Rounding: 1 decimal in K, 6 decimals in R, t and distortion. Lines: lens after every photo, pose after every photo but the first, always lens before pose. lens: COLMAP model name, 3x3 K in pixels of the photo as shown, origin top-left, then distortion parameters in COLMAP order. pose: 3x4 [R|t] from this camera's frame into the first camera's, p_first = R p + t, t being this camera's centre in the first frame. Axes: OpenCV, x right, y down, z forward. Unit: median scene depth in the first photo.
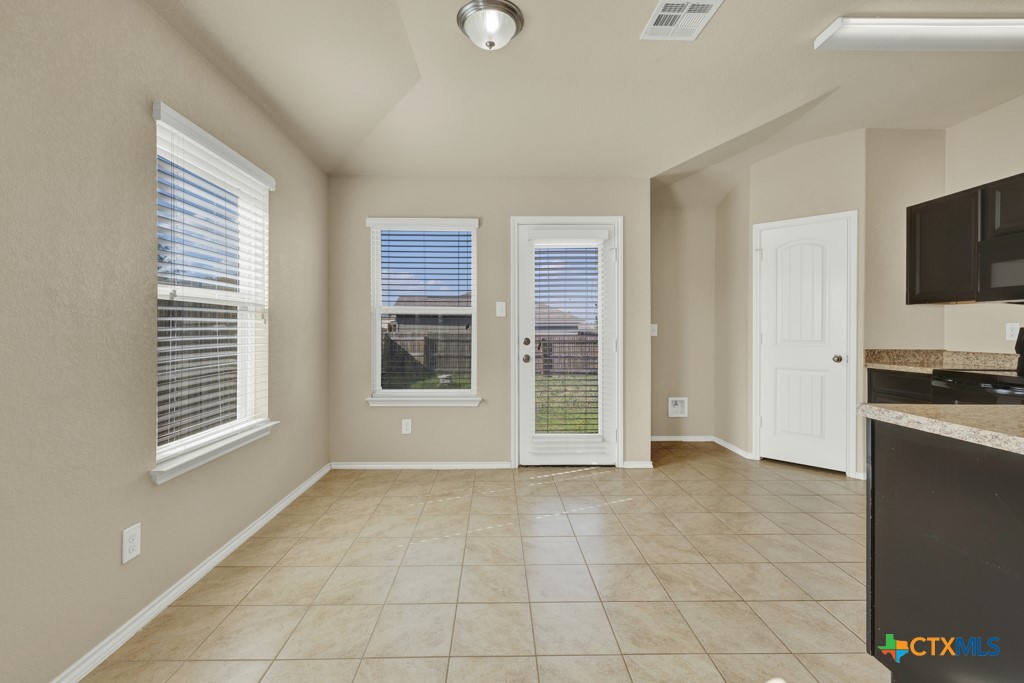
lens RADIAL K [[444.8, 0, 504.2], [0, 444.8, 331.3], [0, 0, 1]] dist [-0.001006, 0.000033]
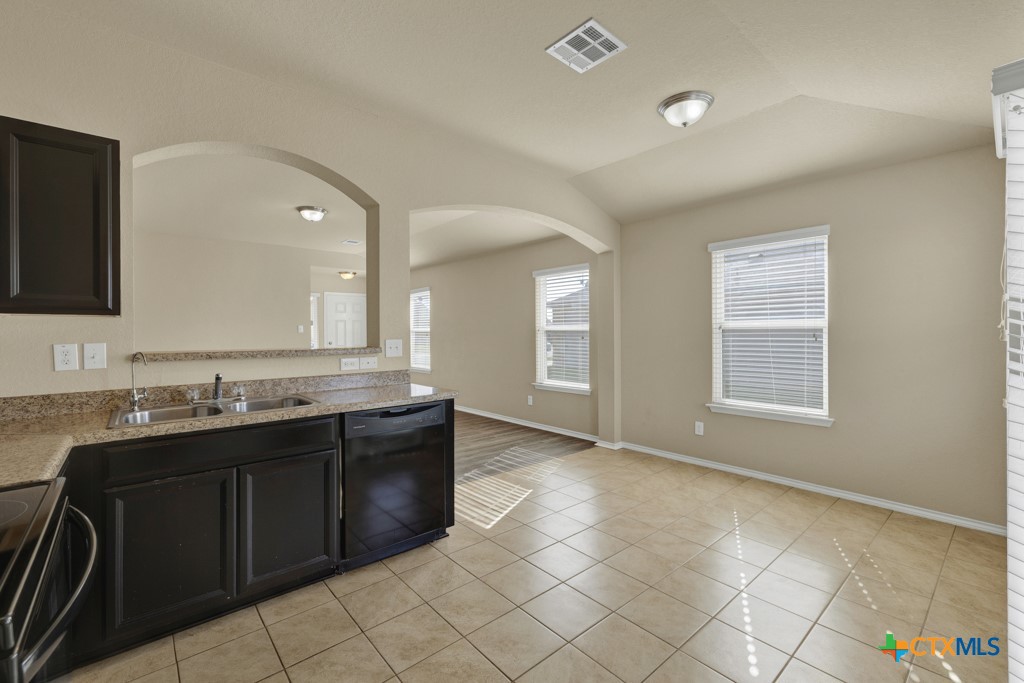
lens RADIAL K [[441.9, 0, 517.6], [0, 441.9, 335.0], [0, 0, 1]] dist [-0.001937, -0.000256]
pose [[-0.760712, 0.005100, -0.649070, 0.742117], [0.003067, 0.999986, 0.004262, -0.029876], [0.649083, 0.001252, -0.760717, 1.071102]]
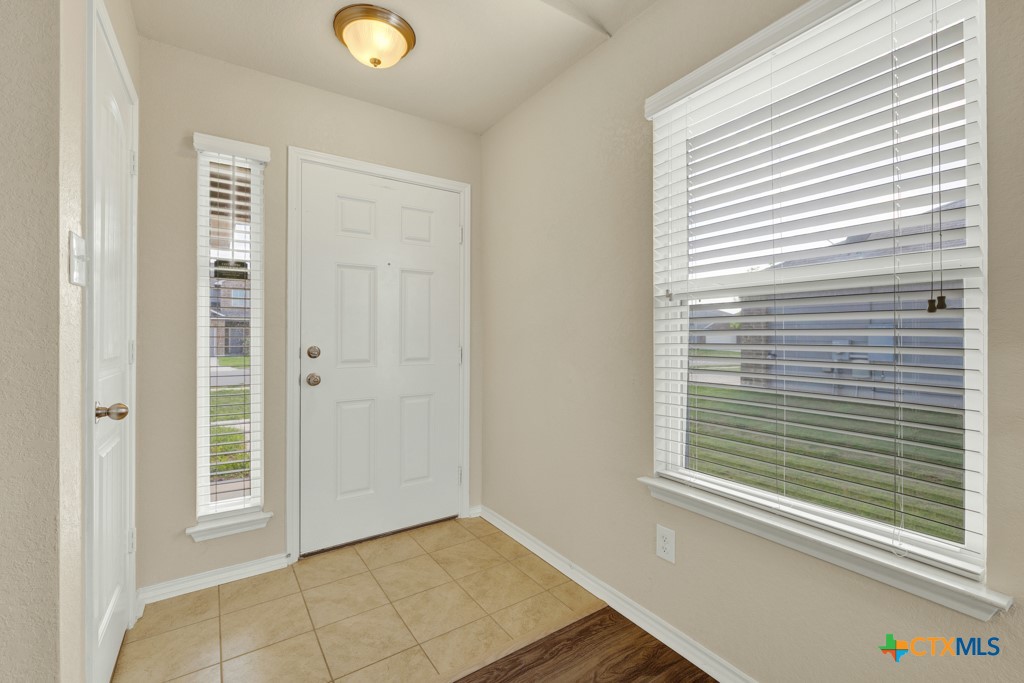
lens RADIAL K [[441.9, 0, 517.6], [0, 441.9, 335.0], [0, 0, 1]] dist [-0.001937, -0.000256]
pose [[-0.840283, -0.002519, -0.542142, 0.017215], [-0.003275, 0.999995, 0.000428, -0.000896], [0.542138, 0.002135, -0.840287, -0.834932]]
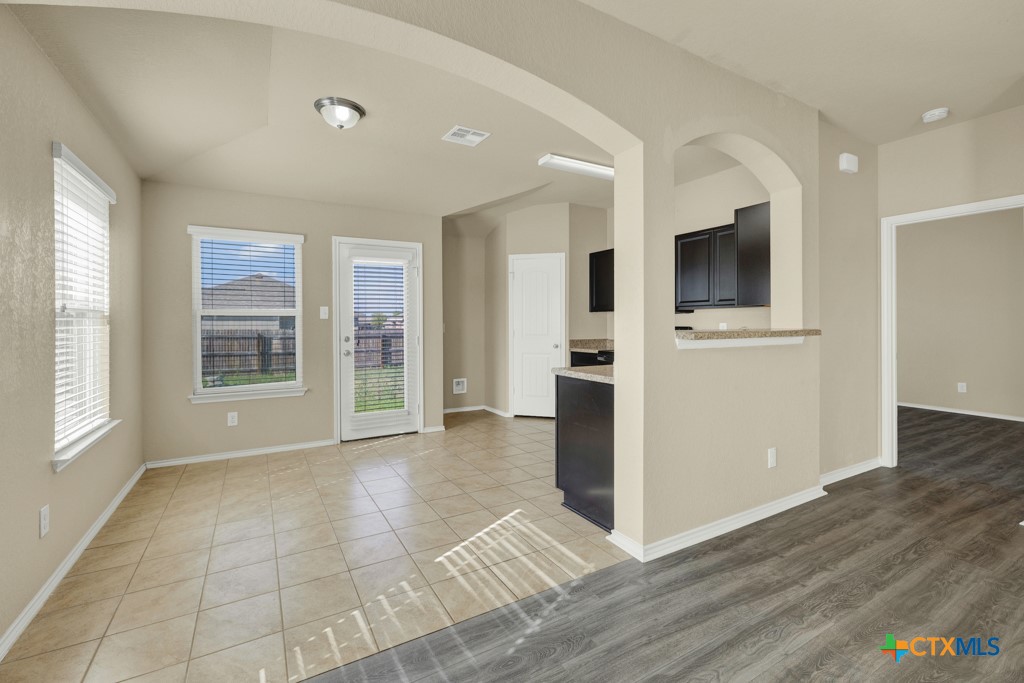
lens RADIAL K [[439.5, 0, 506.5], [0, 439.5, 323.8], [0, 0, 1]] dist [0.000051, 0.000013]
pose [[0.877569, -0.004793, 0.479426, -0.154631], [0.005241, 0.999986, 0.000404, -0.018774], [-0.479421, 0.002158, 0.877582, -0.292517]]
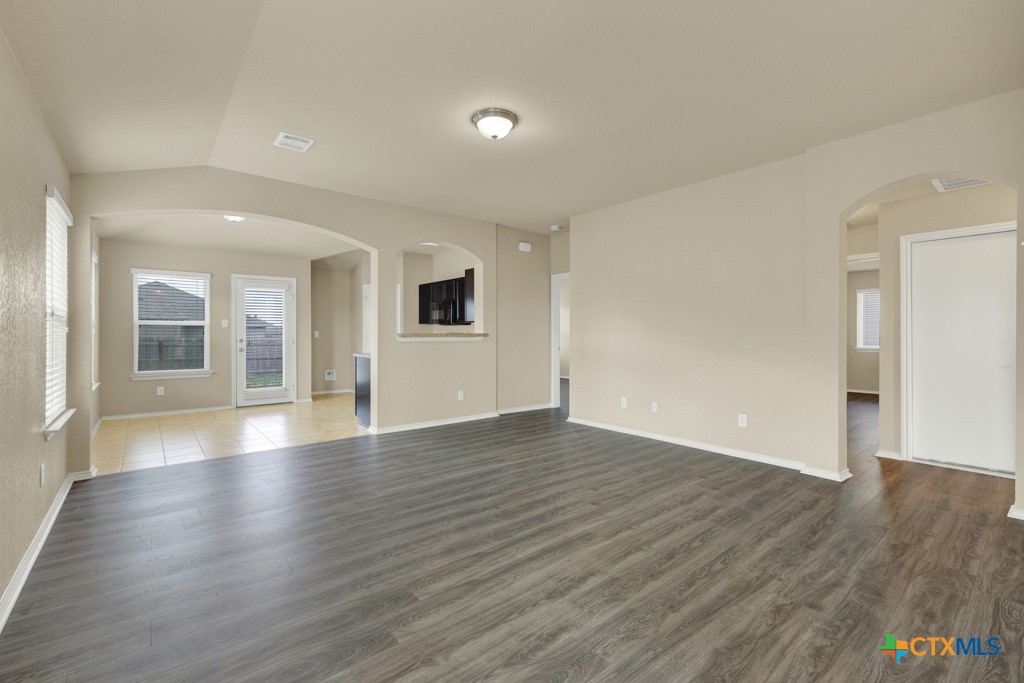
lens RADIAL K [[437.7, 0, 504.7], [0, 437.7, 333.8], [0, 0, 1]] dist [0.000983, 0.000008]
pose [[0.784356, -0.000970, 0.620310, -0.241169], [0.002465, 0.999996, -0.001554, -0.000438], [-0.620306, 0.002748, 0.784355, -1.231905]]
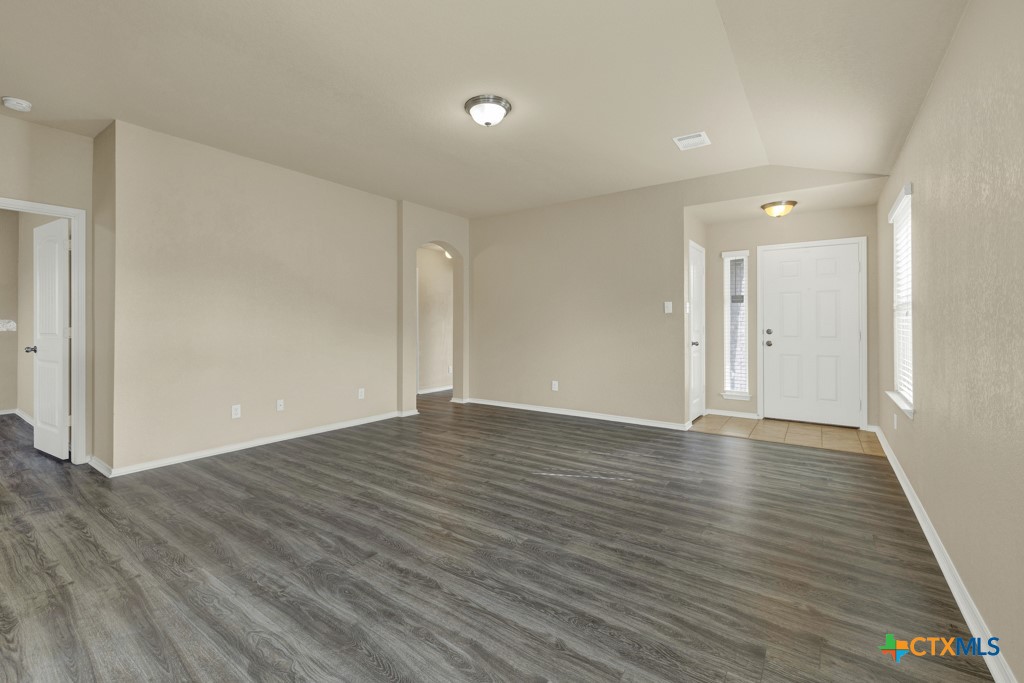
lens RADIAL K [[437.3, 0, 499.5], [0, 437.3, 323.9], [0, 0, 1]] dist [0.000662, 0.000203]
pose [[-0.794859, -0.001971, 0.606791, -0.257944], [-0.000843, 0.999997, 0.002144, -0.002483], [-0.606793, 0.001193, -0.794859, 0.200768]]
